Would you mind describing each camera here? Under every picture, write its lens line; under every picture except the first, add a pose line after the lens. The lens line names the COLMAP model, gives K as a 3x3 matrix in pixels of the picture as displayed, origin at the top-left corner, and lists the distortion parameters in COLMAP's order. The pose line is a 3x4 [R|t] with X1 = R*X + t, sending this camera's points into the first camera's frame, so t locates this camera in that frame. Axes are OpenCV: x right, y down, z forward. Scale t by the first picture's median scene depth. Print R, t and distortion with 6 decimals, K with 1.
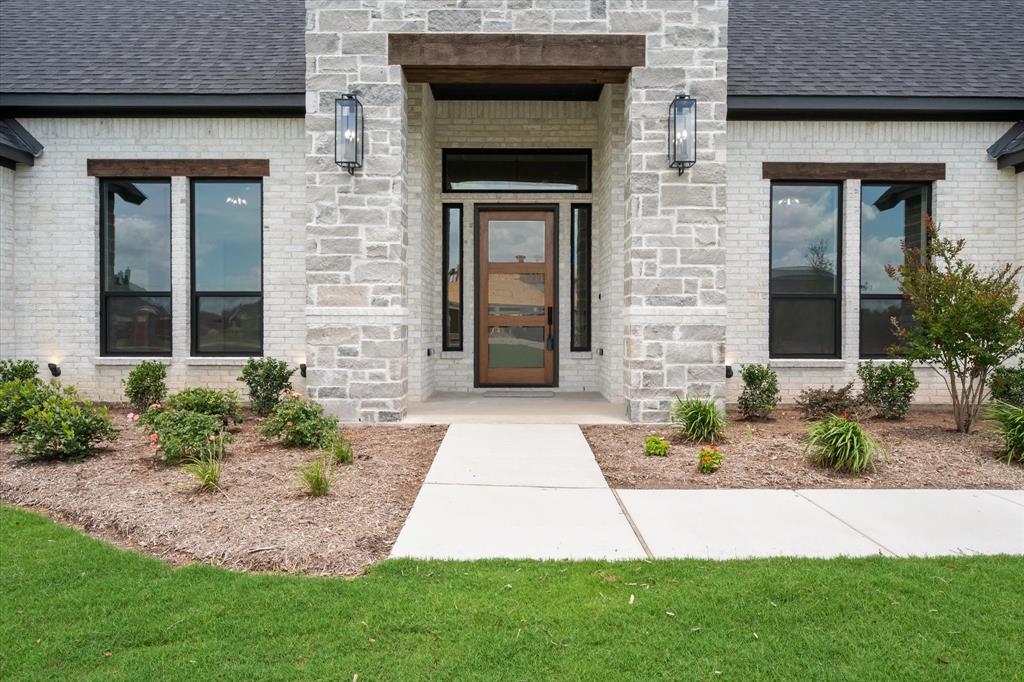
lens RADIAL K [[404.5, 0, 511.6], [0, 404.5, 337.4], [0, 0, 1]] dist [0.002235, -0.000196]
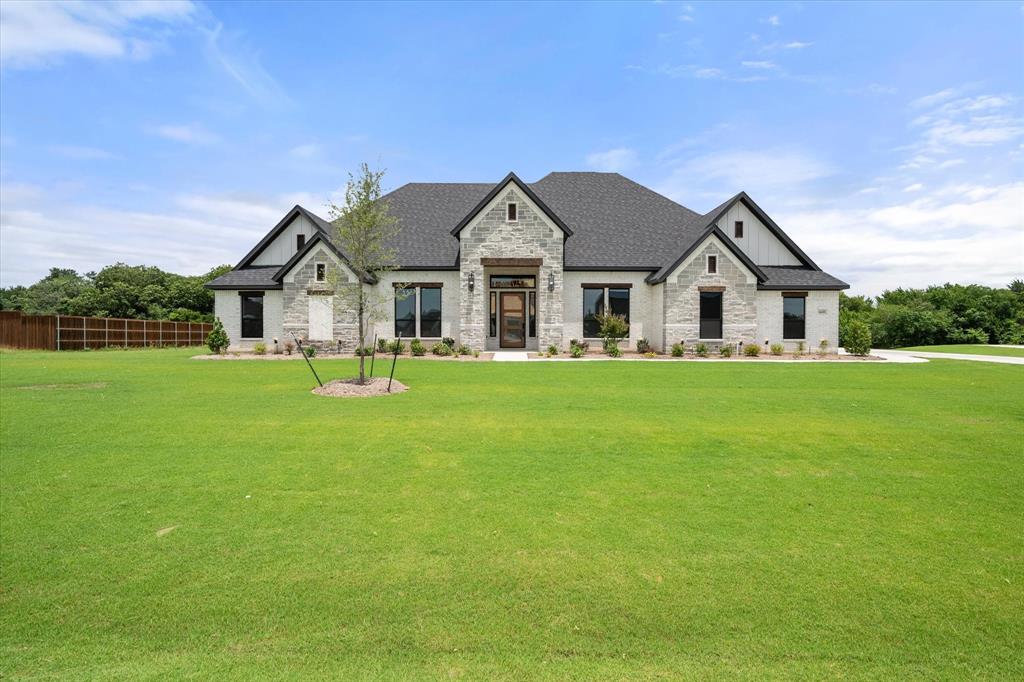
lens RADIAL K [[404.5, 0, 512.4], [0, 404.5, 340.9], [0, 0, 1]] dist [0.002235, -0.000196]
pose [[0.999846, -0.000518, -0.017521, 0.077091], [0.000436, 0.999989, -0.004701, 0.094822], [0.017523, 0.004693, 0.999835, -2.573355]]
